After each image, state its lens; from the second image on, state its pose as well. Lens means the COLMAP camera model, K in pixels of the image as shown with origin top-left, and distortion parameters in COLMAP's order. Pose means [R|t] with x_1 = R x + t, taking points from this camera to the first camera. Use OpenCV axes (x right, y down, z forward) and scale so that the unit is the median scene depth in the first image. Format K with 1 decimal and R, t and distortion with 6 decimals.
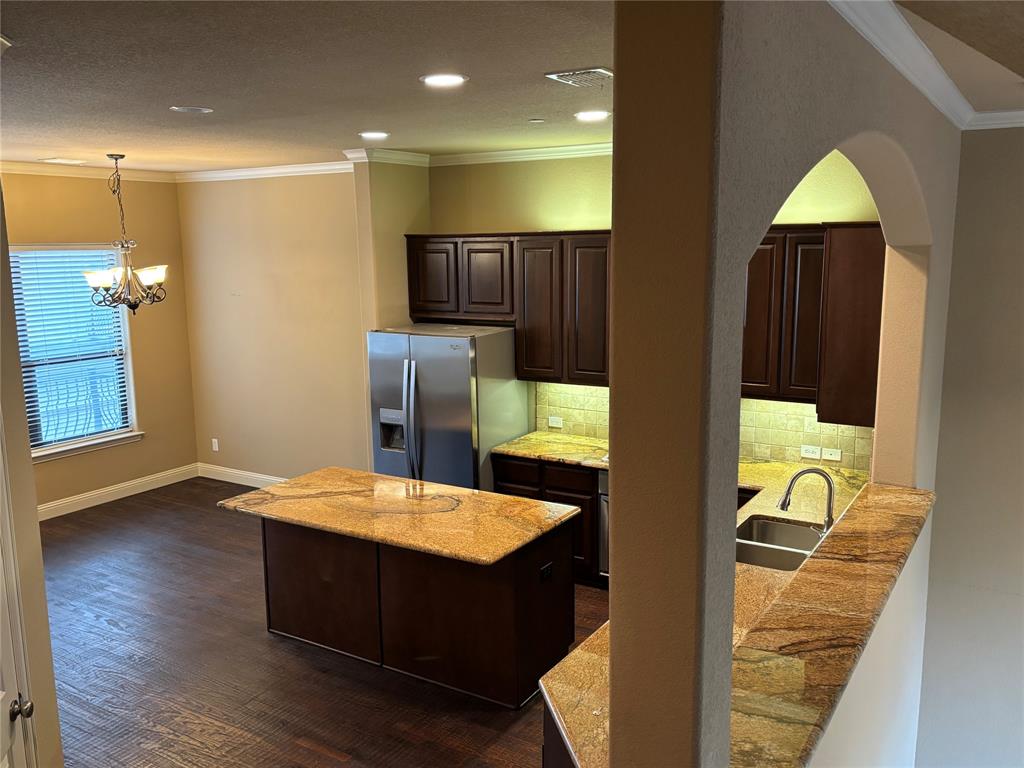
lens RADIAL K [[857.5, 0, 512.0], [0, 857.5, 384.0], [0, 0, 1]] dist [0.053384, -0.007902]
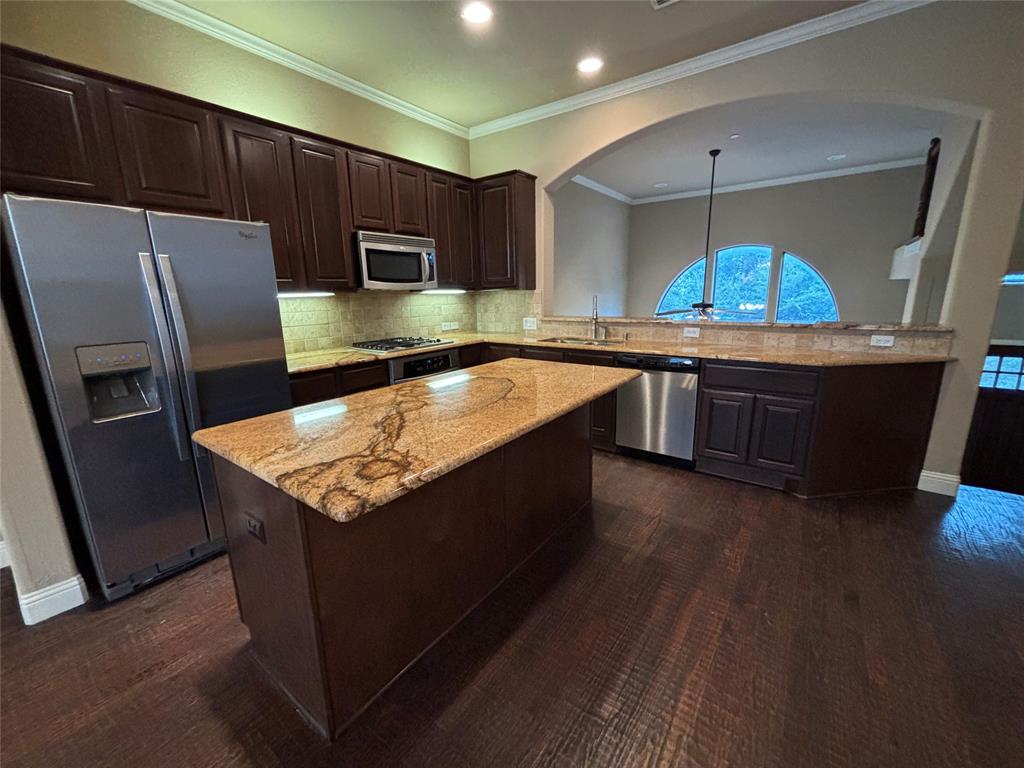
lens RADIAL K [[412.7, 0, 516.5], [0, 412.7, 386.3], [0, 0, 1]] dist [-0.000429, 0.000252]
pose [[0.071492, -0.213315, 0.974364, -0.444011], [0.176697, 0.964122, 0.198108, 0.055447], [-0.981666, 0.158004, 0.106619, 0.797644]]
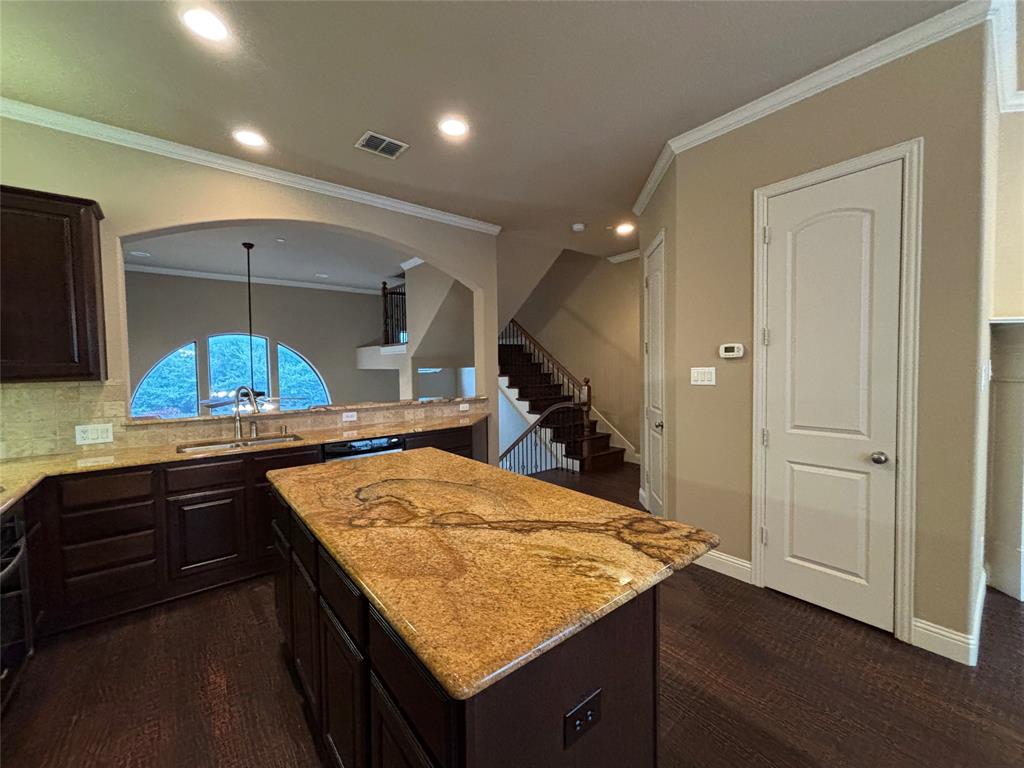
lens RADIAL K [[410.3, 0, 514.3], [0, 410.3, 381.5], [0, 0, 1]] dist [0.002222, 0.000672]
pose [[-0.946138, 0.012457, 0.323525, -0.270585], [0.075762, 0.980034, 0.183828, -0.011025], [-0.314776, 0.198437, -0.928191, 1.116986]]
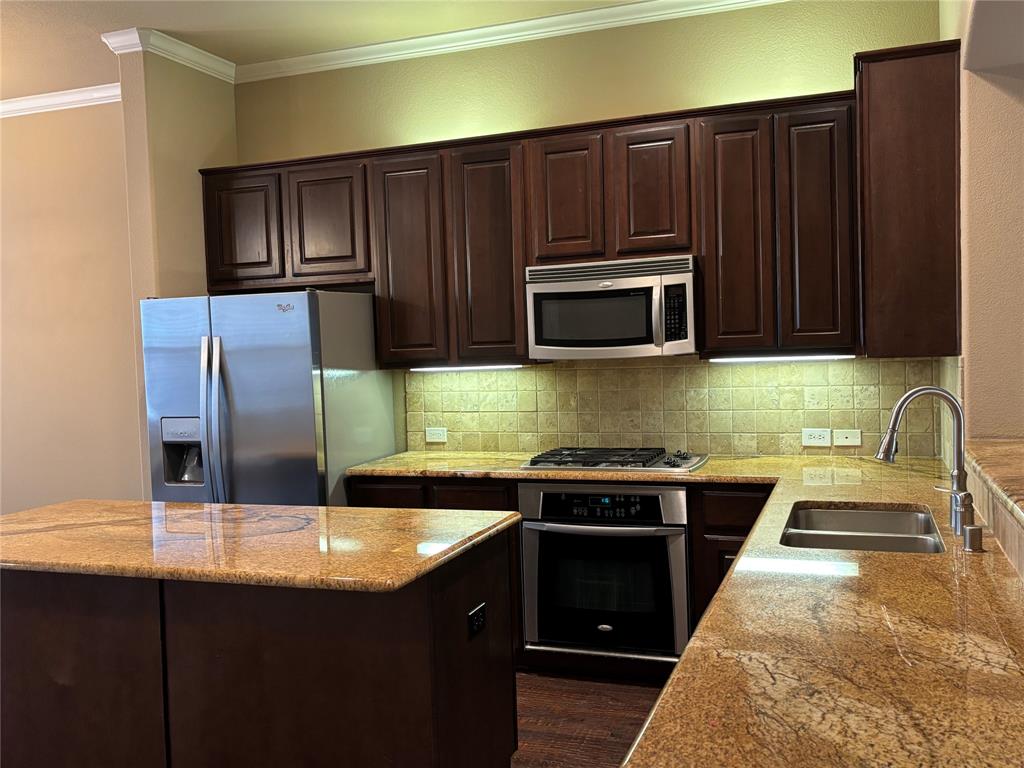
lens RADIAL K [[937.9, 0, 508.1], [0, 937.9, 382.5], [0, 0, 1]] dist [0.021526, -0.001551]
pose [[0.979504, -0.028648, 0.199376, -0.047392], [0.053737, 0.991125, -0.121585, 0.112938], [-0.194123, 0.129807, 0.972351, 0.302101]]
